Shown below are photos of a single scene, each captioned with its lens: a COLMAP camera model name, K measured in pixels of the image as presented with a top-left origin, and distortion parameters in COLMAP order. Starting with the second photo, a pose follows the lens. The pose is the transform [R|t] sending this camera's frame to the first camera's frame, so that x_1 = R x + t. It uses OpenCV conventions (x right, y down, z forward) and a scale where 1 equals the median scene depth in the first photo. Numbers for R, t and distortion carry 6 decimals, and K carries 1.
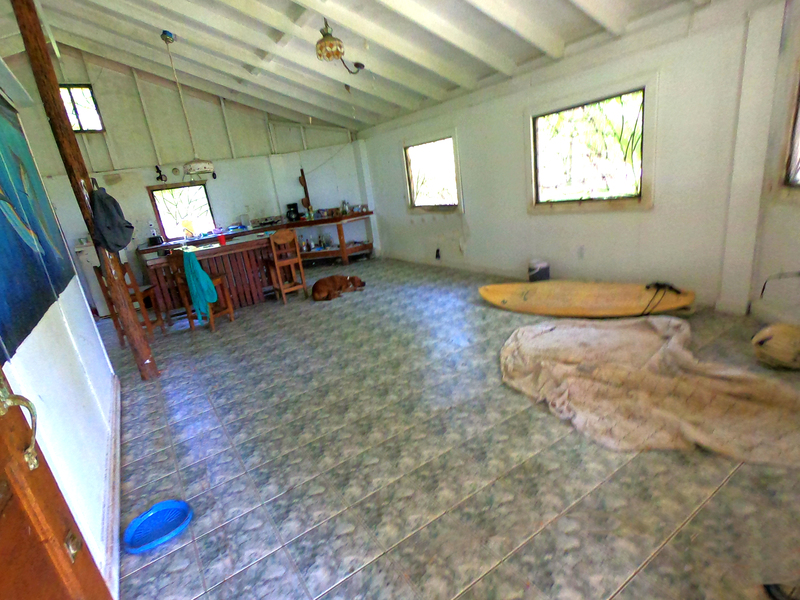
lens RADIAL K [[408.7, 0, 395.4], [0, 408.7, 299.9], [0, 0, 1]] dist [0.002640, 0.000785]
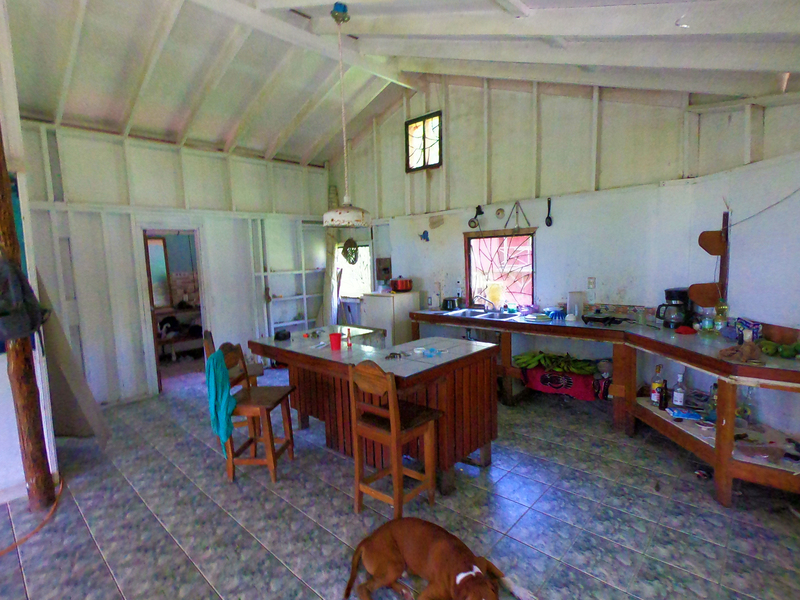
lens RADIAL K [[408.7, 0, 395.4], [0, 408.7, 299.9], [0, 0, 1]] dist [0.002640, 0.000785]
pose [[0.251010, 0.229904, -0.940286, 0.095907], [-0.274964, 0.948306, 0.158463, -0.238667], [0.928110, 0.218769, 0.301250, 0.666601]]
